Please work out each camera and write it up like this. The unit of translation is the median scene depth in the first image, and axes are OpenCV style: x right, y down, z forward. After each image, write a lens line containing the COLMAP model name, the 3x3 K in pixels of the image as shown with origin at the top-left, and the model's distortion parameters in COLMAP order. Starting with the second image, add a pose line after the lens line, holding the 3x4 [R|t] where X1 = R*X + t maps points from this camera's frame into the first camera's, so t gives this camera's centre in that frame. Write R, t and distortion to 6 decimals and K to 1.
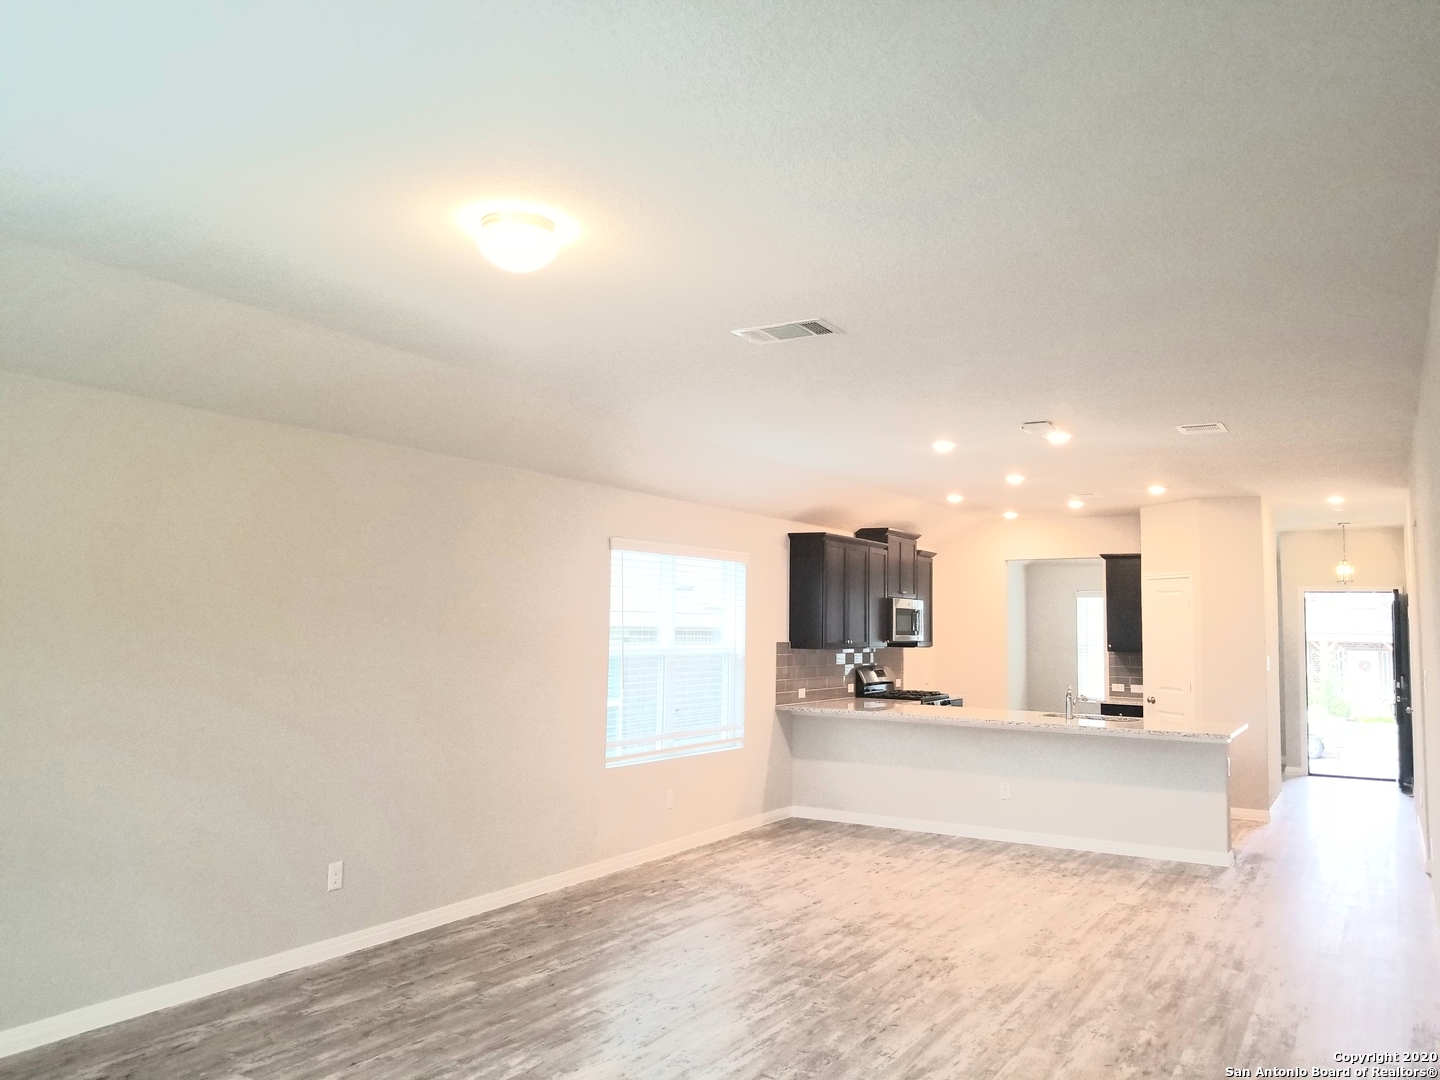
lens RADIAL K [[1138.1, 0, 717.7], [0, 1138.1, 531.1], [0, 0, 1]] dist [0.072944, -0.119089]
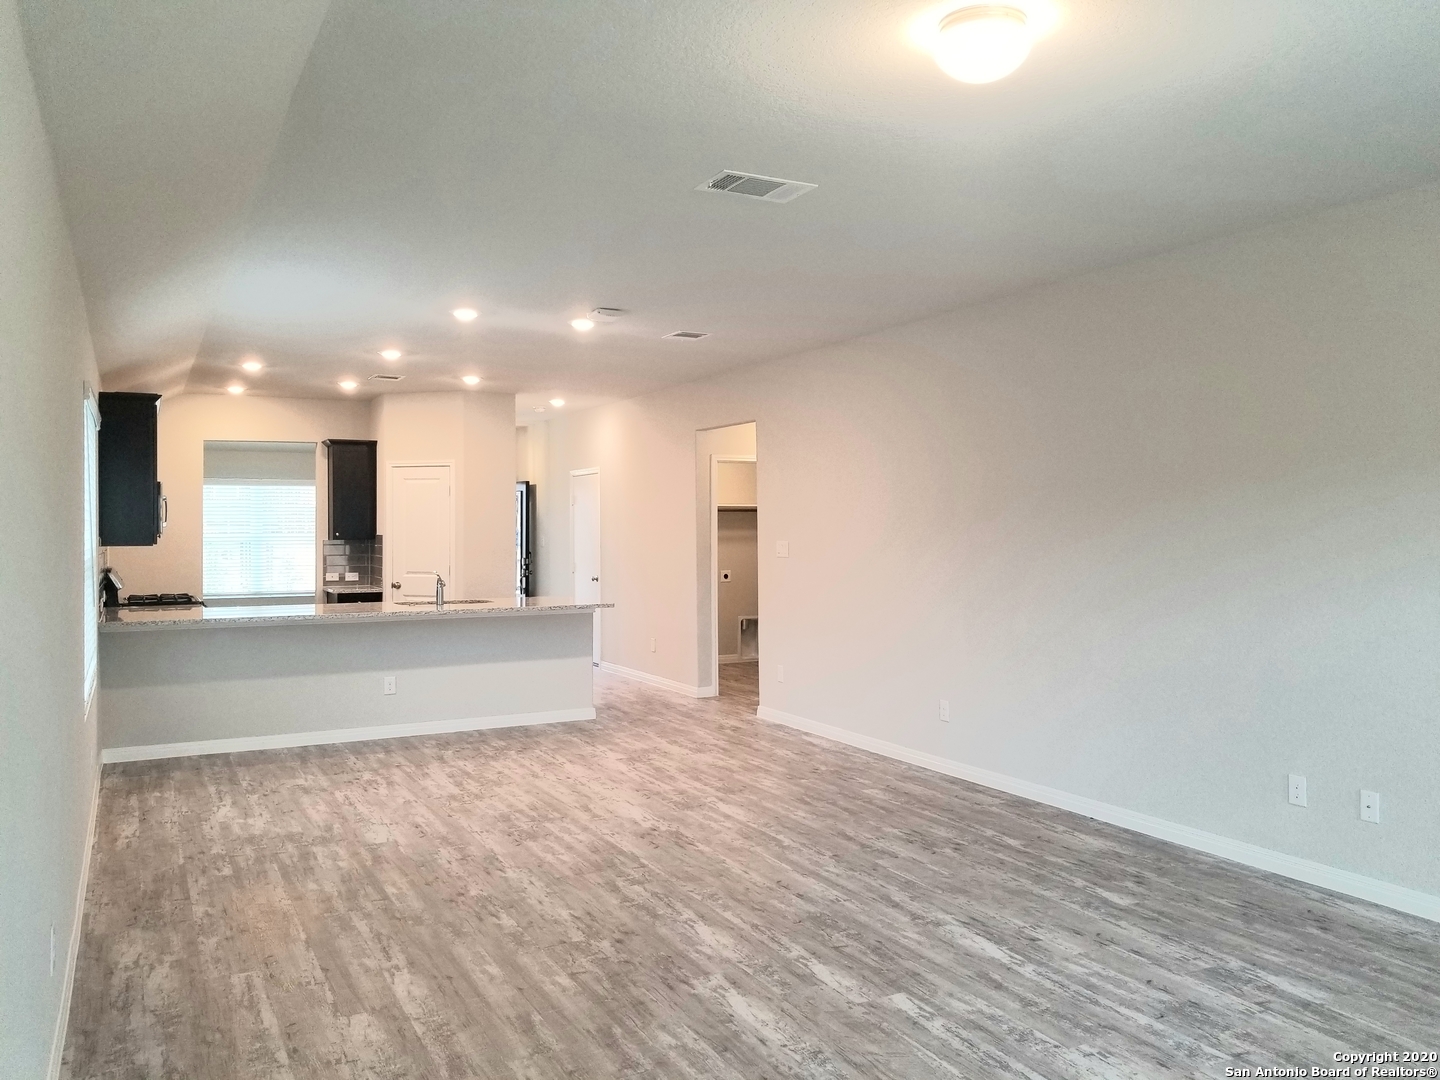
lens RADIAL K [[1138.1, 0, 718.1], [0, 1138.1, 542.6], [0, 0, 1]] dist [0.072944, -0.119089]
pose [[0.531274, -0.031320, 0.846621, -0.689511], [-0.055053, 0.995928, 0.071390, 0.045060], [-0.845410, -0.084537, 0.527386, 0.477380]]
